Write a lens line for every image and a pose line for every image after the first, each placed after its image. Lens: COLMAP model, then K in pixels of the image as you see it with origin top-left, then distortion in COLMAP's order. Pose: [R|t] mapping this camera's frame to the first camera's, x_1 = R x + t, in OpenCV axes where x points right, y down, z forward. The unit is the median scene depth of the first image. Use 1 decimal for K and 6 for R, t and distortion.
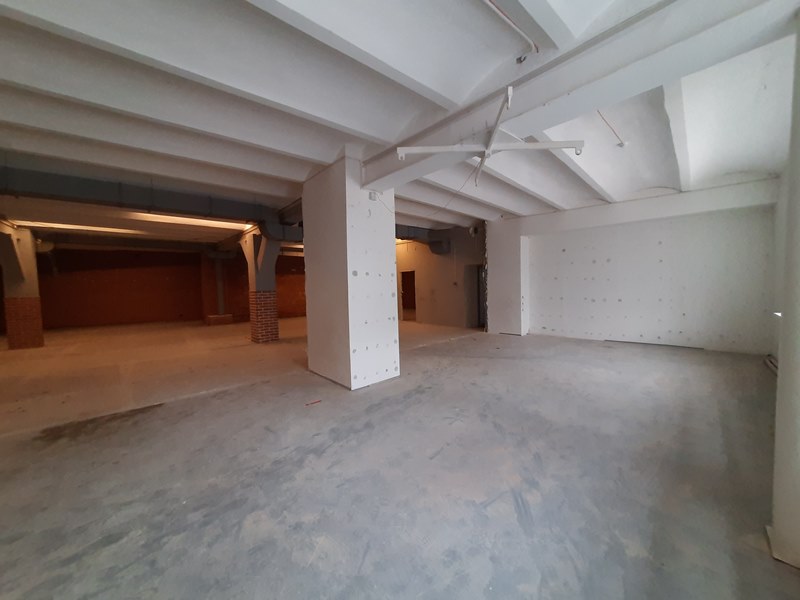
lens RADIAL K [[314.5, 0, 406.8], [0, 314.5, 300.9], [0, 0, 1]] dist [-0.001131, 0.000021]
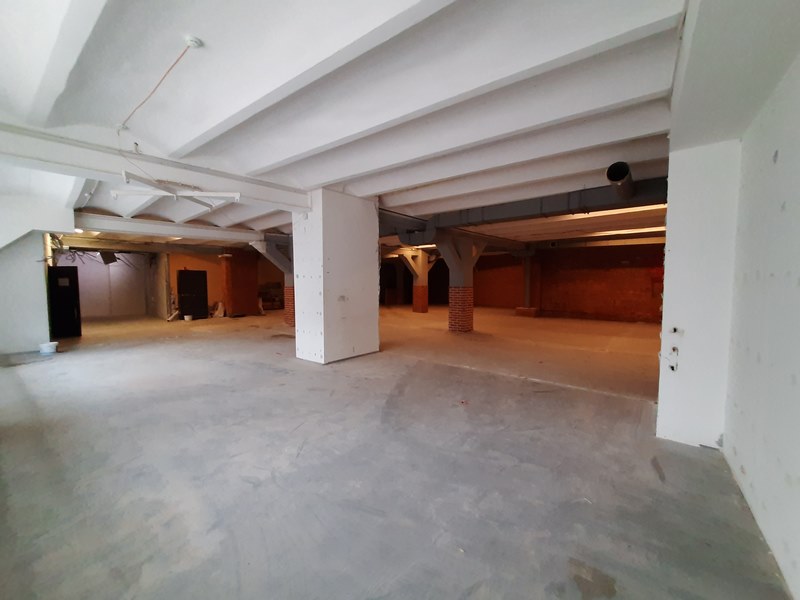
lens RADIAL K [[314.5, 0, 406.8], [0, 314.5, 300.9], [0, 0, 1]] dist [-0.001131, 0.000021]
pose [[0.135974, 0.079247, -0.987538, 1.163443], [-0.053976, 0.995908, 0.072487, -0.094641], [0.989241, 0.043447, 0.139695, 1.157821]]
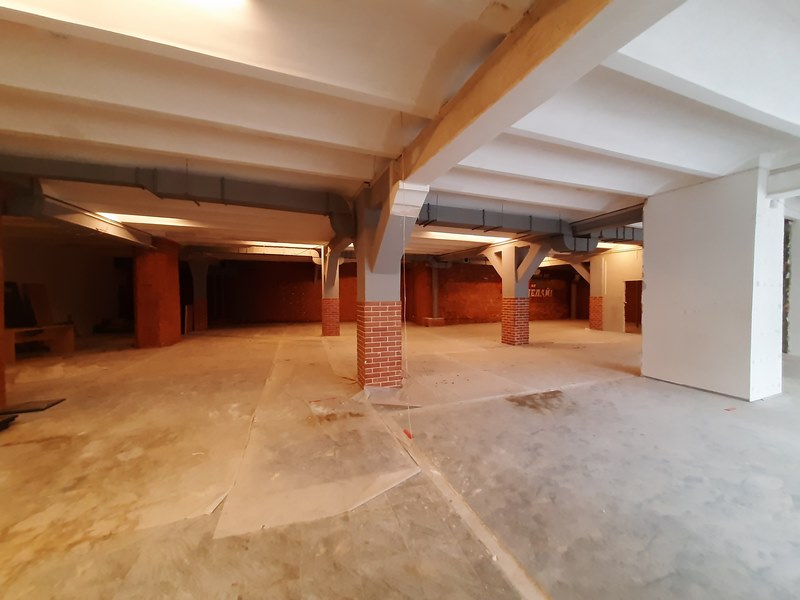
lens RADIAL K [[314.5, 0, 406.8], [0, 314.5, 300.9], [0, 0, 1]] dist [-0.001131, 0.000021]
pose [[0.933539, 0.028898, -0.357308, -0.751607], [-0.037842, 0.999120, -0.018064, 0.024018], [0.356472, 0.030384, 0.933812, -0.280119]]
